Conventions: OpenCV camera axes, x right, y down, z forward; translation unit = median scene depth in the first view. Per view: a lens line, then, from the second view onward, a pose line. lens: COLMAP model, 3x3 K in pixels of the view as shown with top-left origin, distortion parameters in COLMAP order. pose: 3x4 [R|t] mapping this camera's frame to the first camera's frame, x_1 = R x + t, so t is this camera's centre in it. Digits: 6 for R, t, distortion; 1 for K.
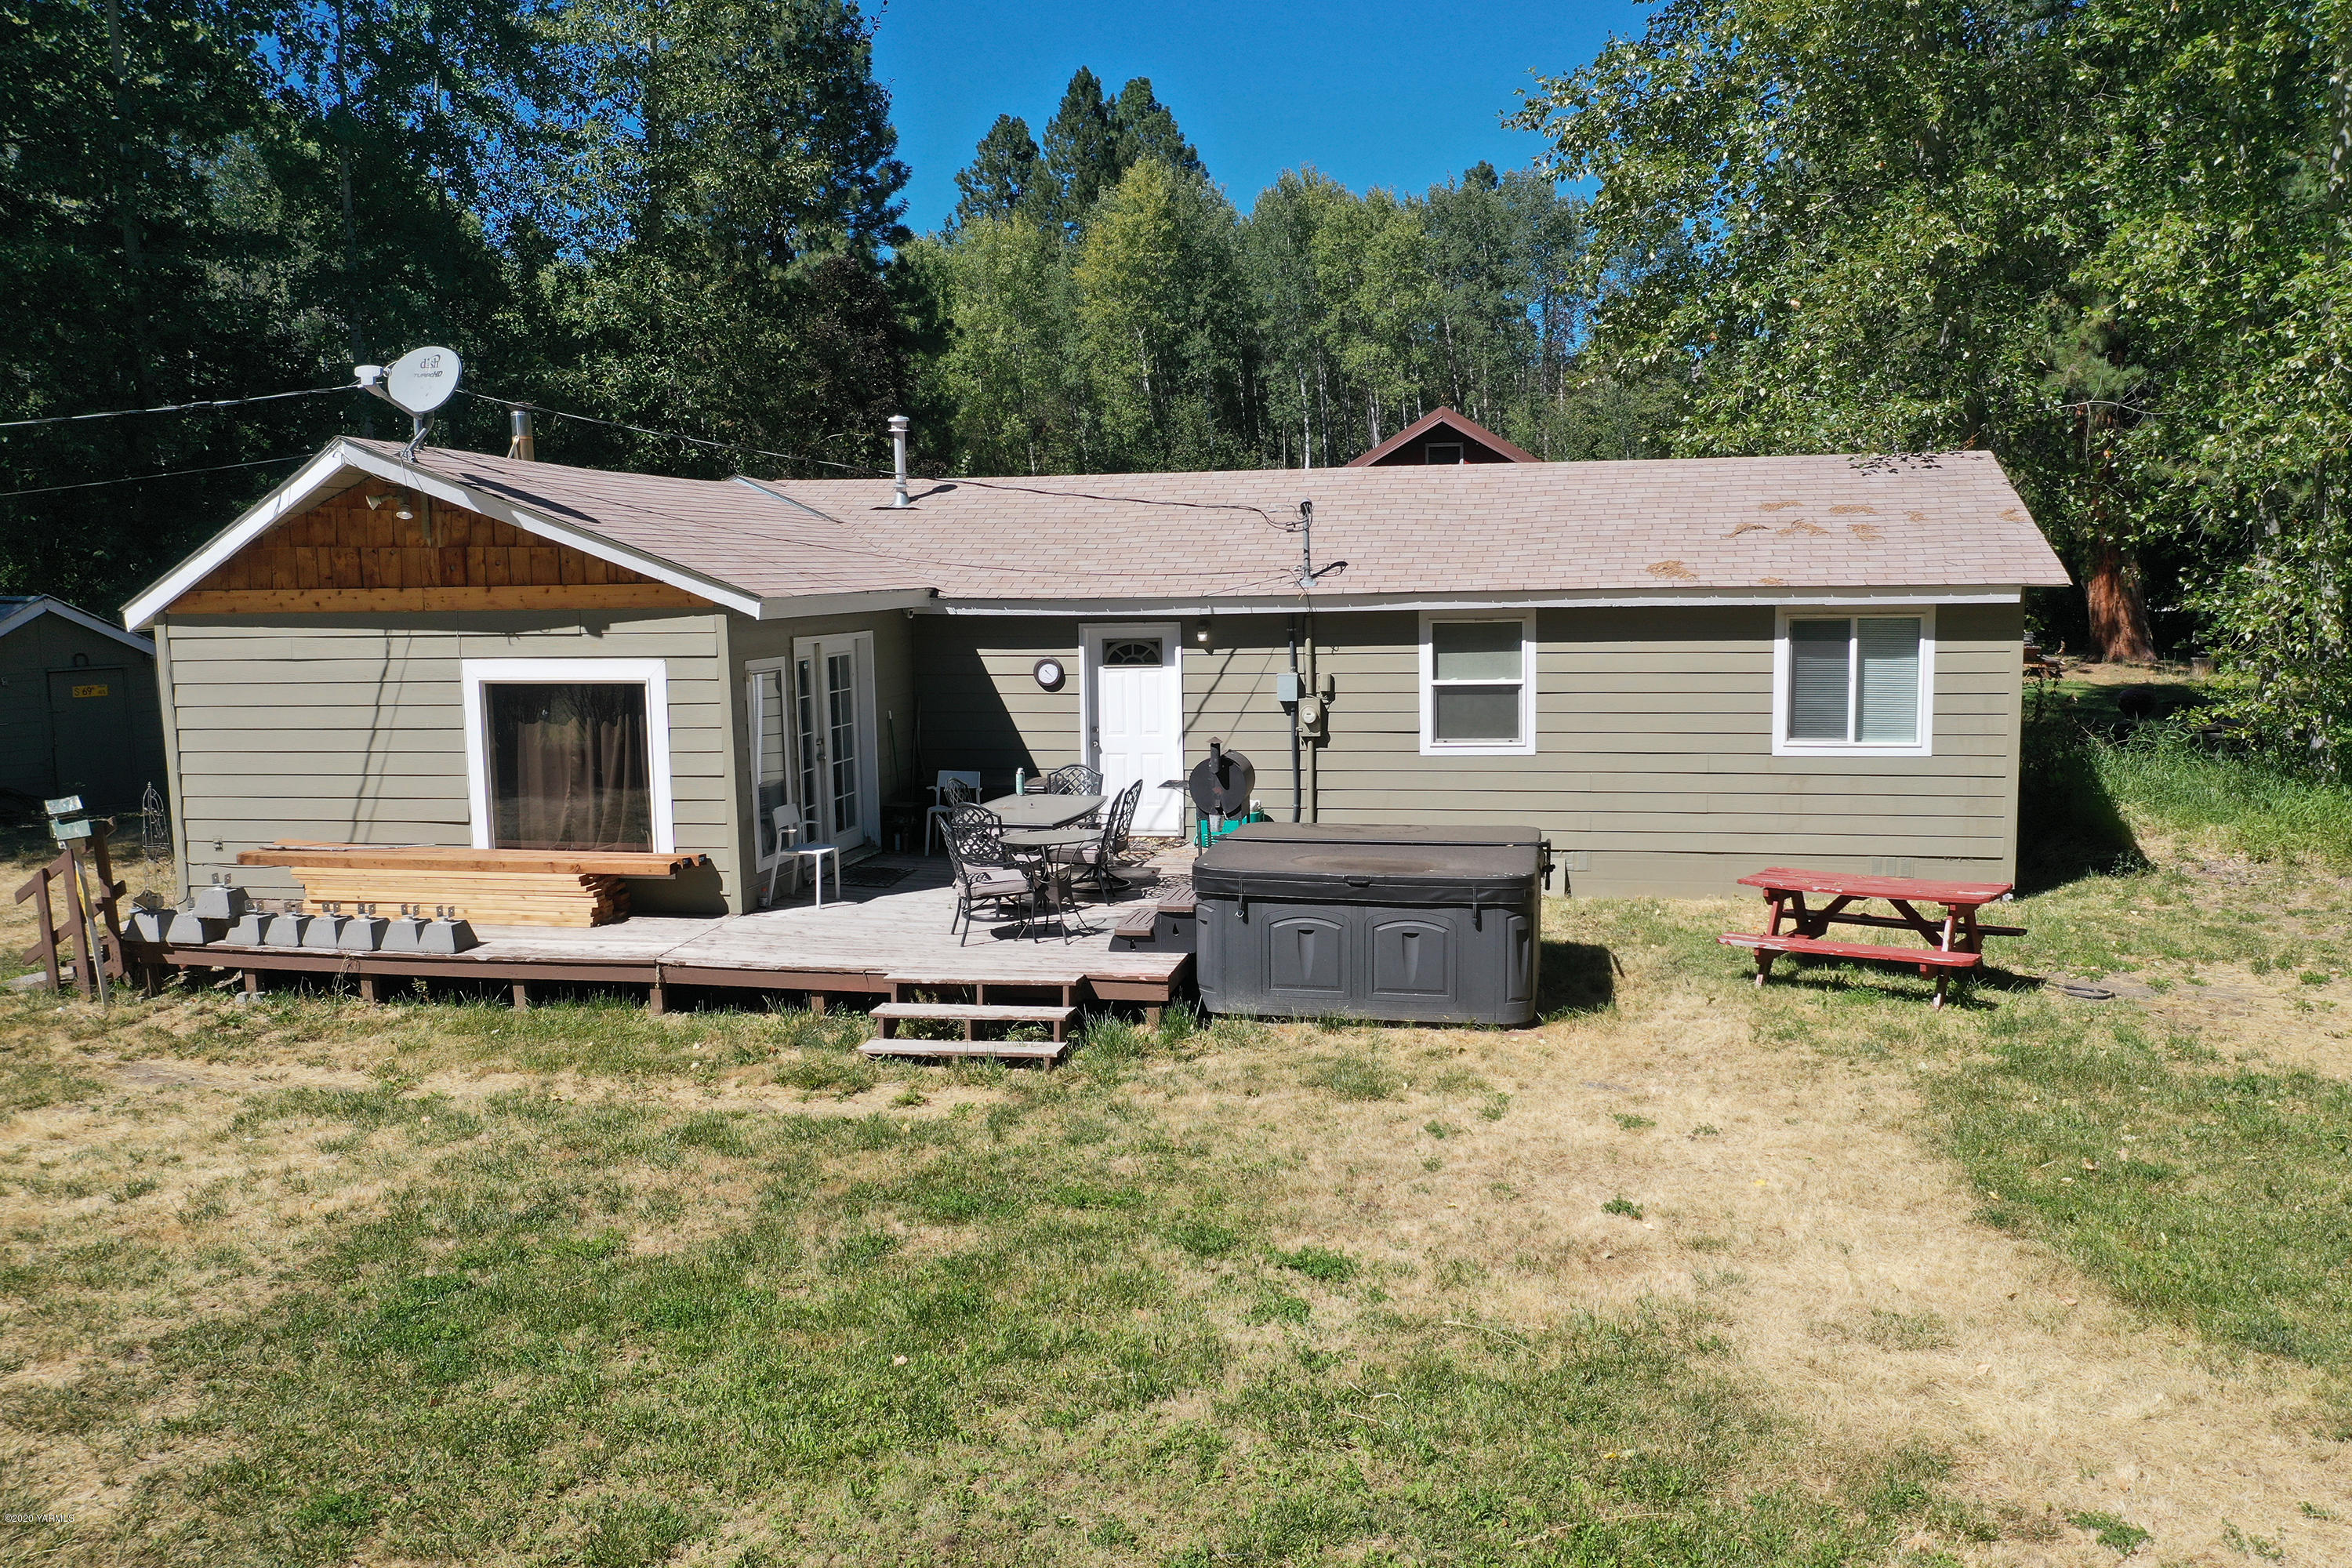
lens RADIAL K [[1832.5, 0, 1170.2], [0, 1832.5, 778.9], [0, 0, 1]] dist [-0.002240, -0.009098]
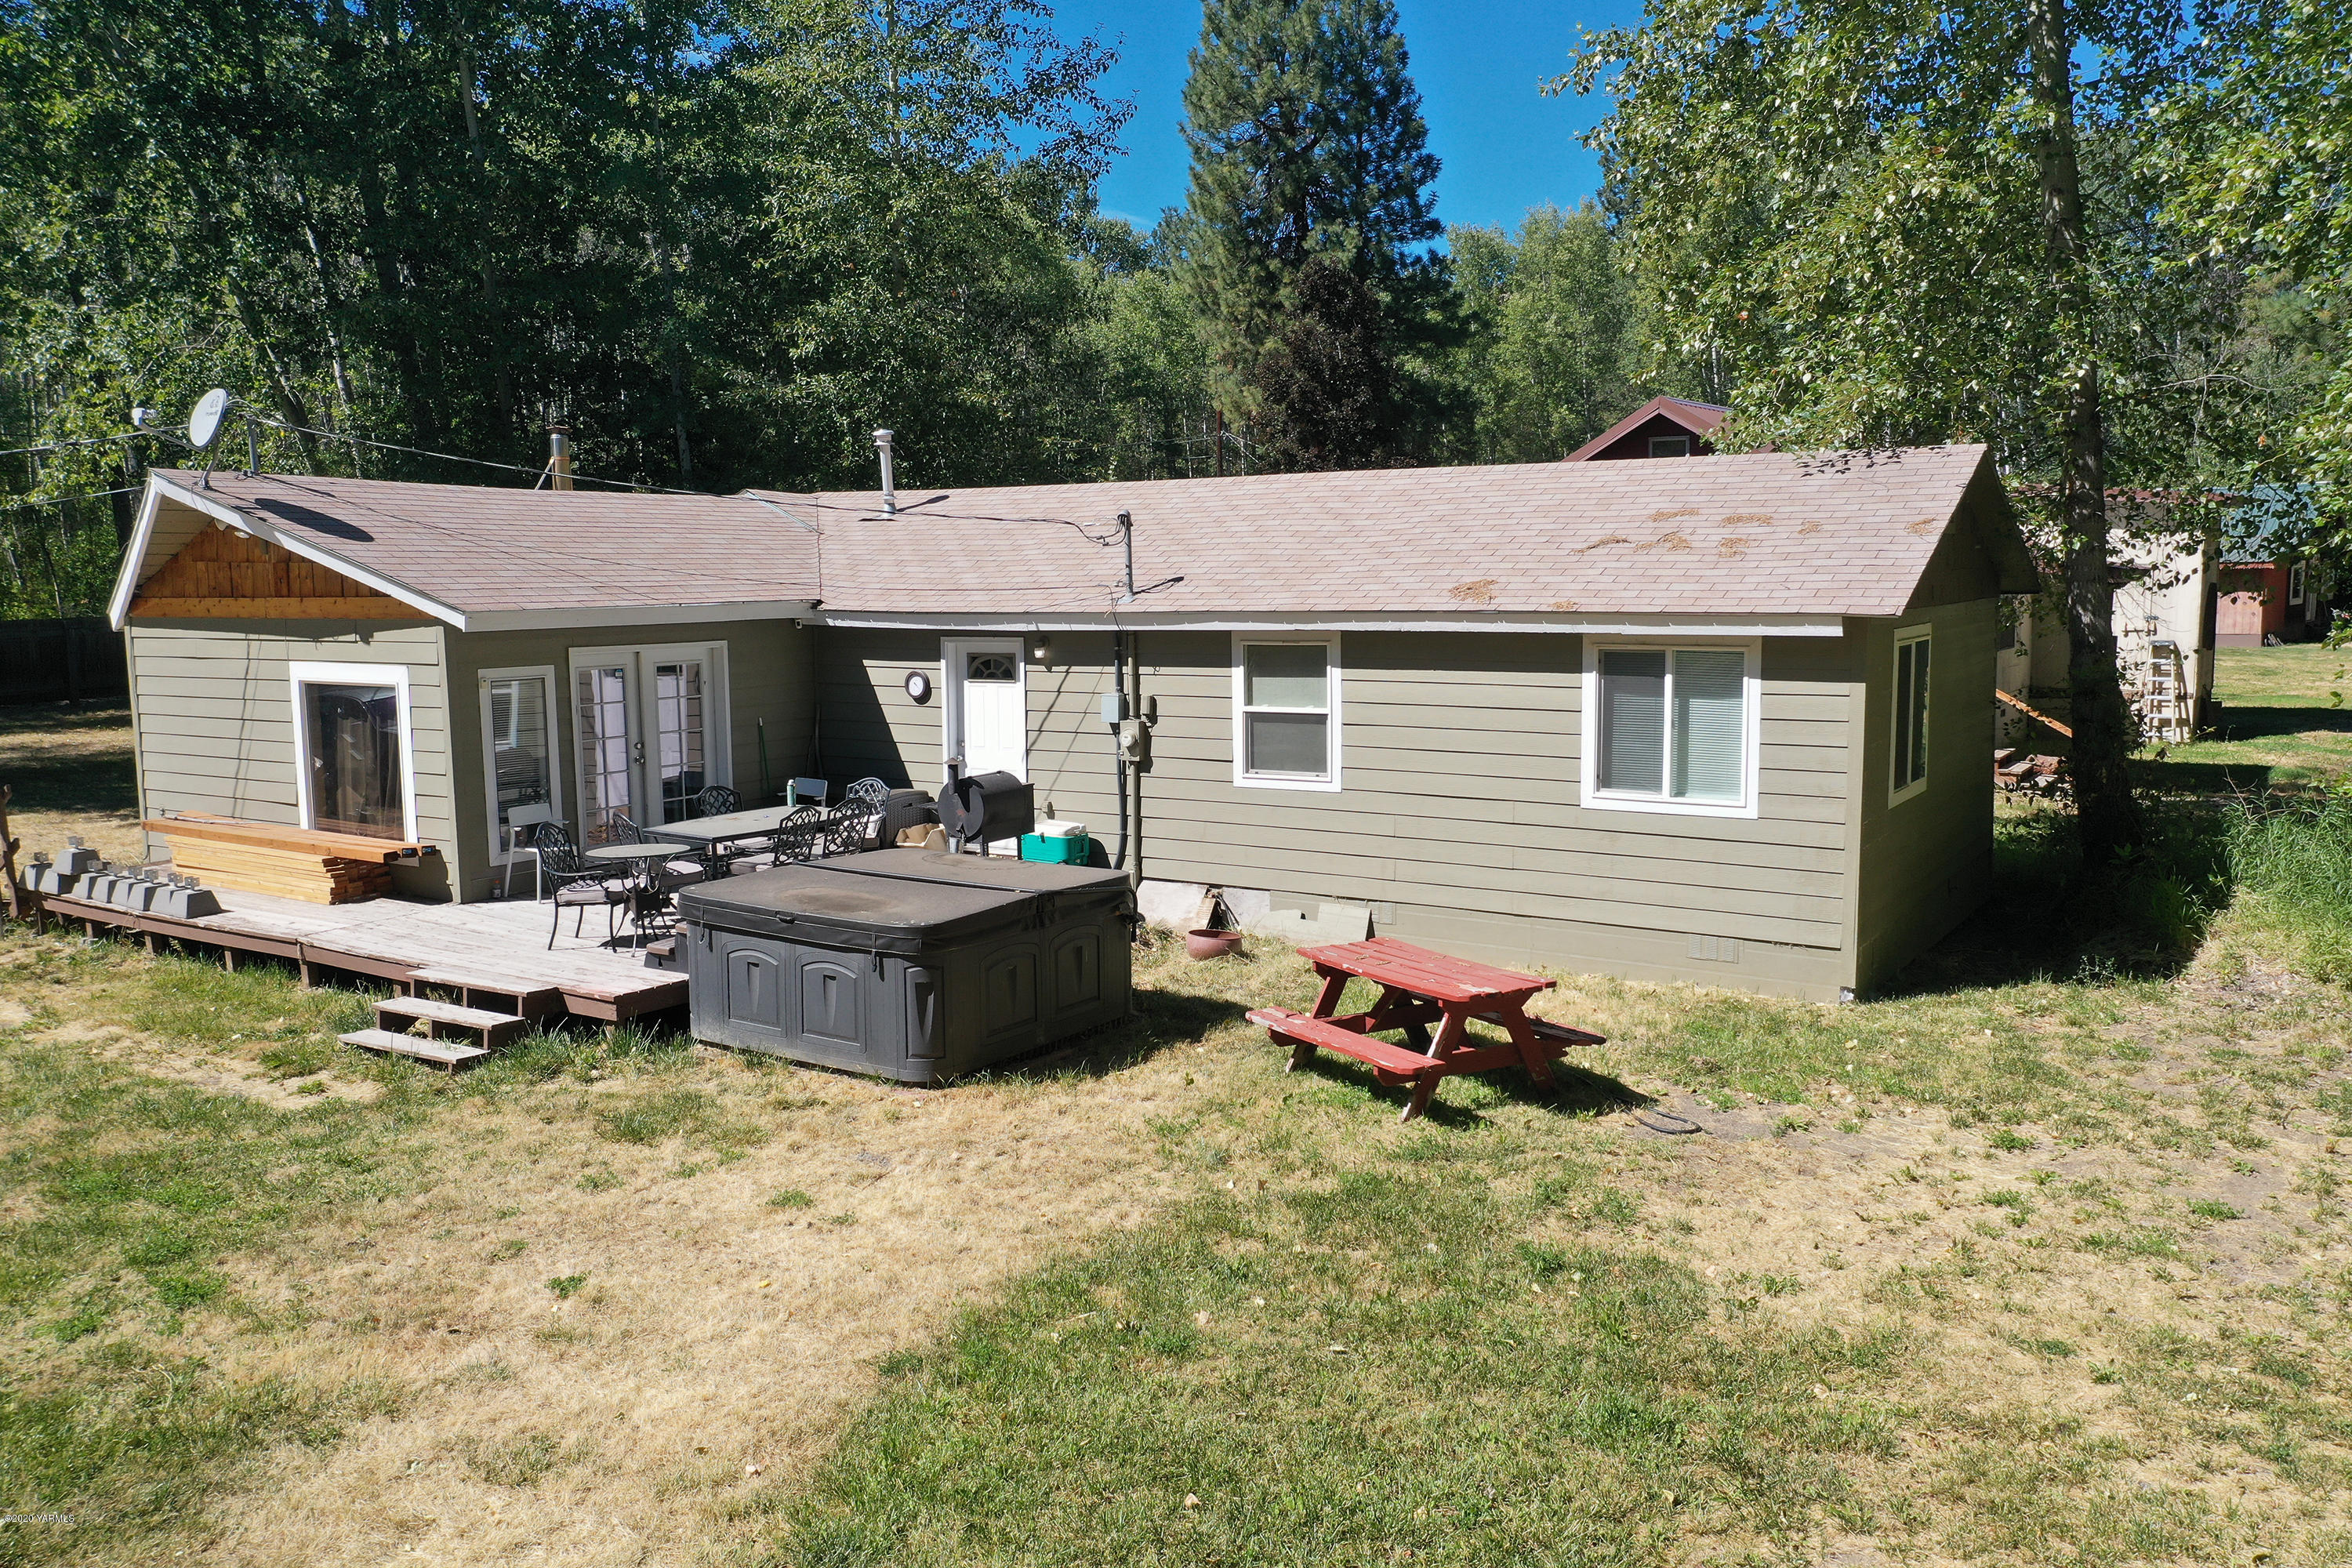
lens RADIAL K [[1832.5, 0, 1170.2], [0, 1832.5, 778.9], [0, 0, 1]] dist [-0.002240, -0.009098]
pose [[0.925101, 0.048638, -0.376593, 0.475449], [-0.046842, 0.998805, 0.013931, -0.029211], [0.376820, 0.004753, 0.926274, 0.131446]]
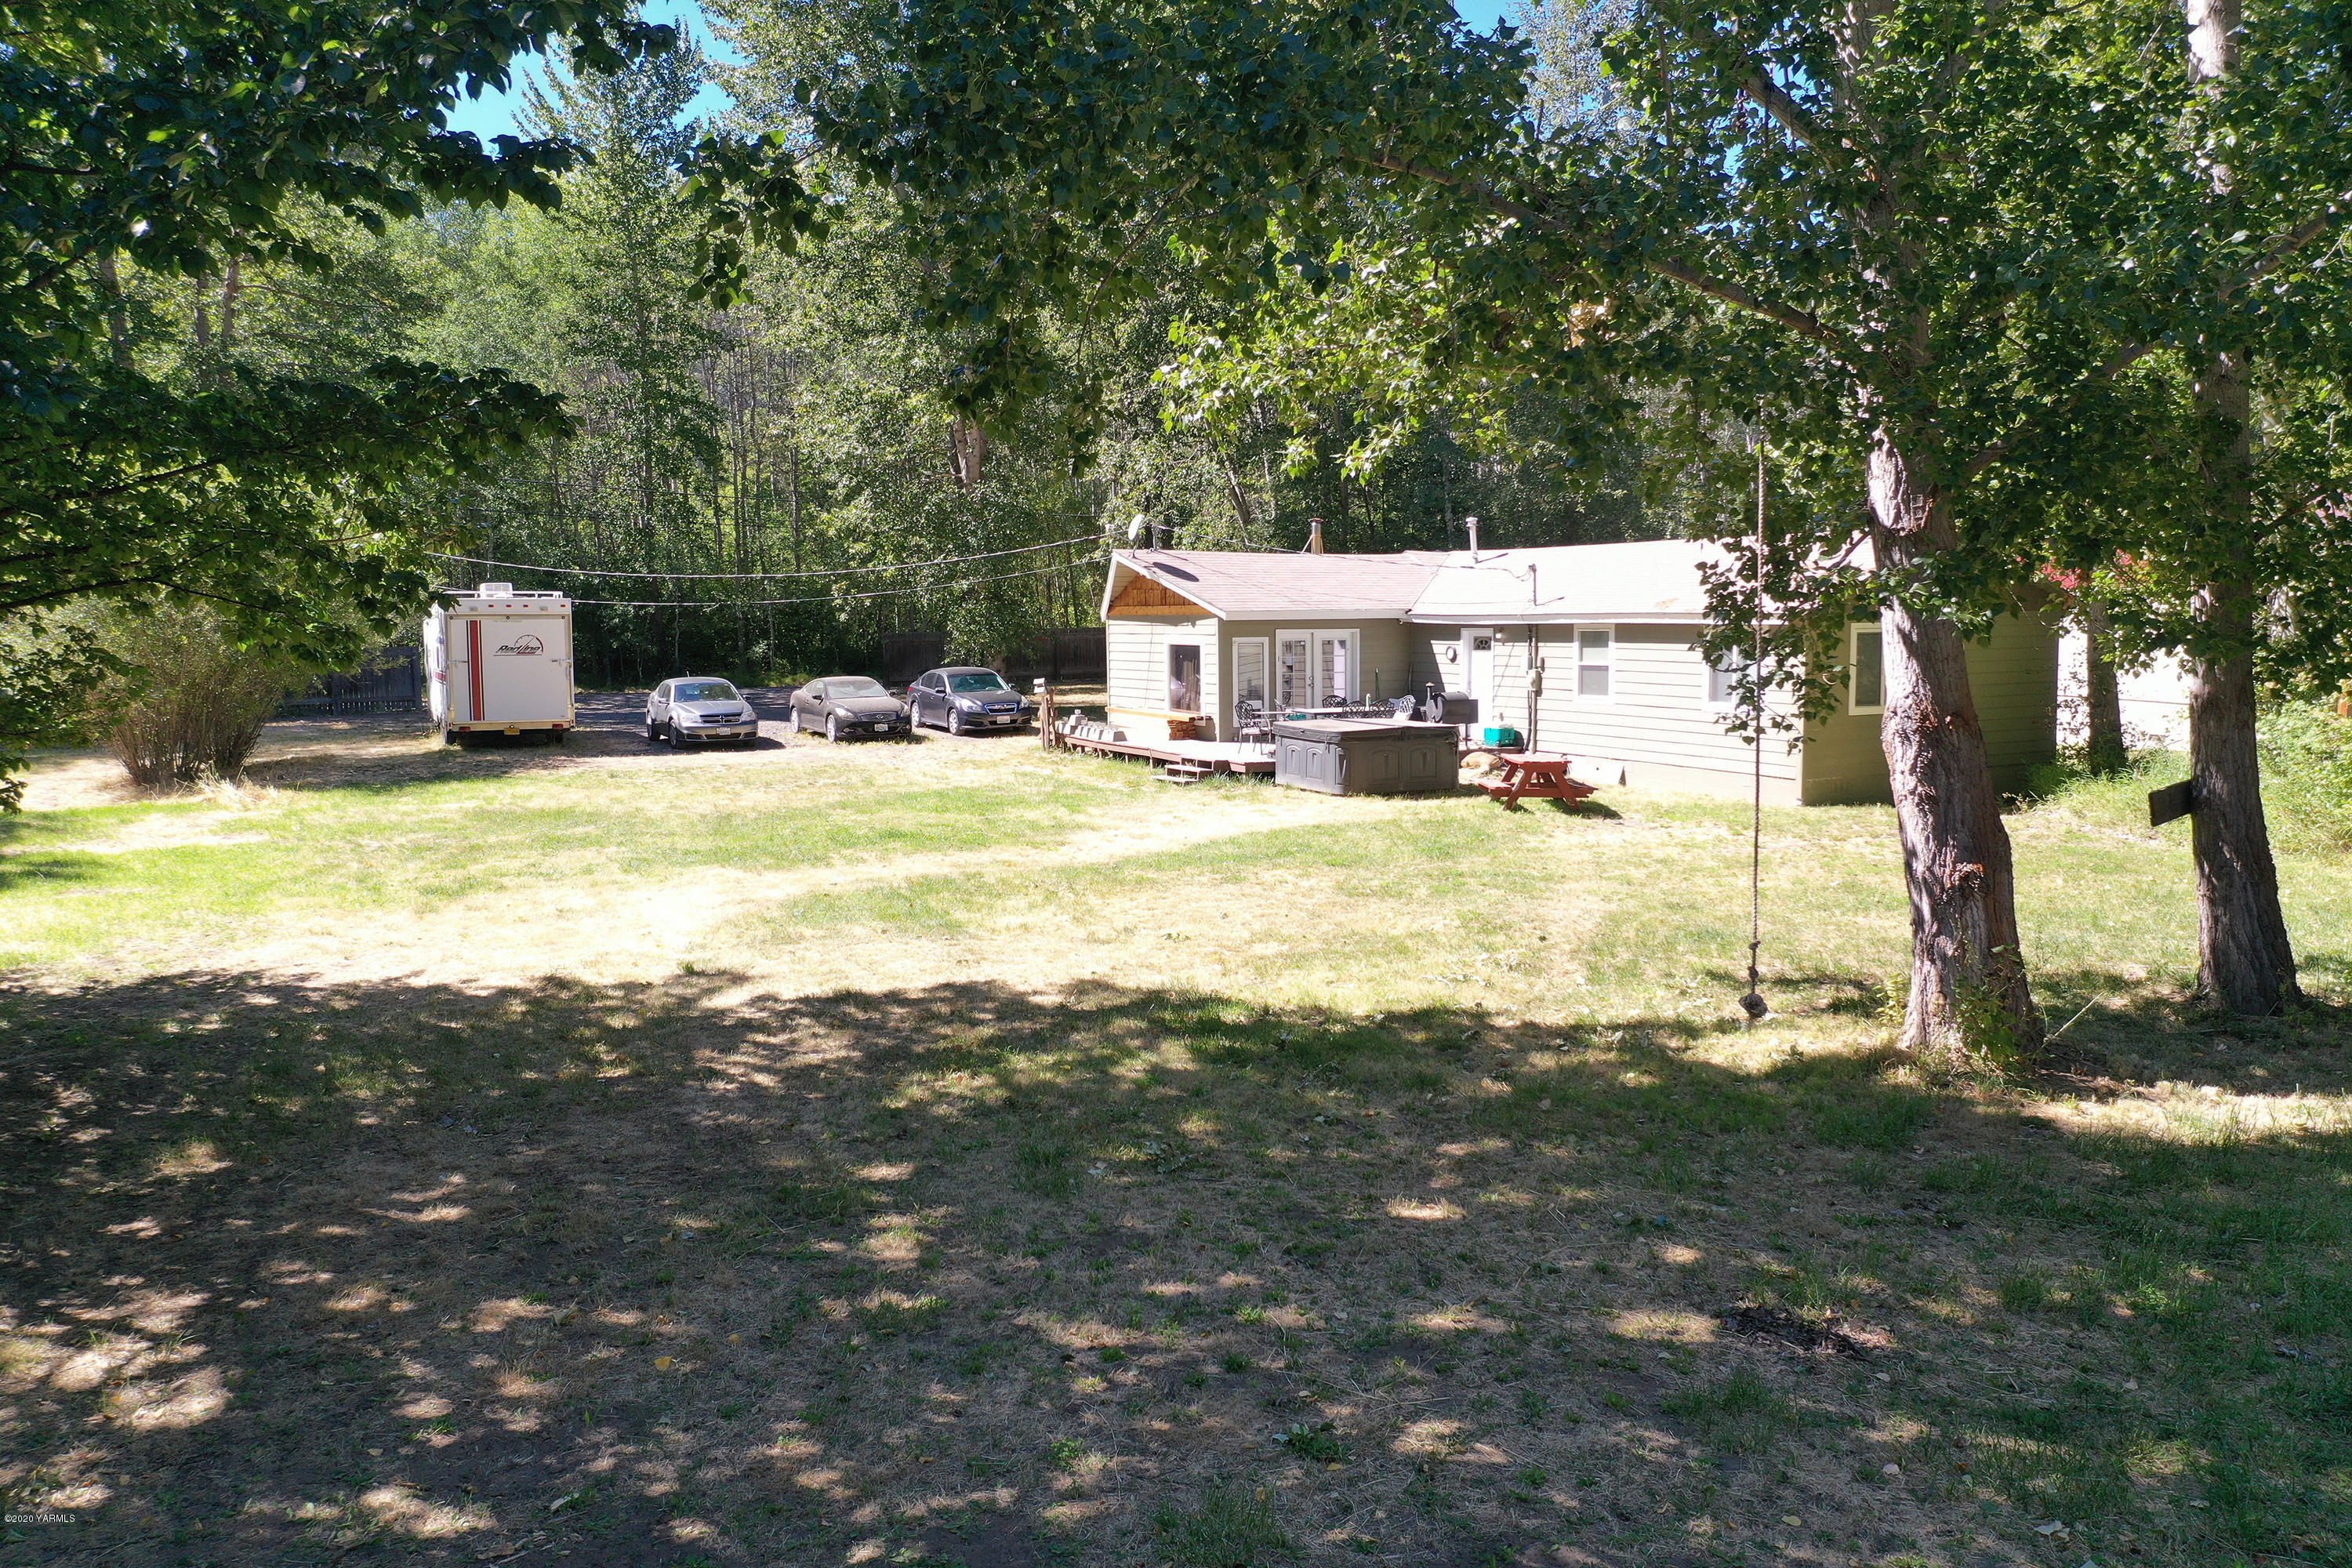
lens RADIAL K [[1832.5, 0, 1170.2], [0, 1832.5, 778.9], [0, 0, 1]] dist [-0.002240, -0.009098]
pose [[0.603997, 0.082909, -0.792662, 1.403896], [-0.093282, 0.995093, 0.033003, 0.041201], [0.791509, 0.054008, 0.608767, -0.444183]]
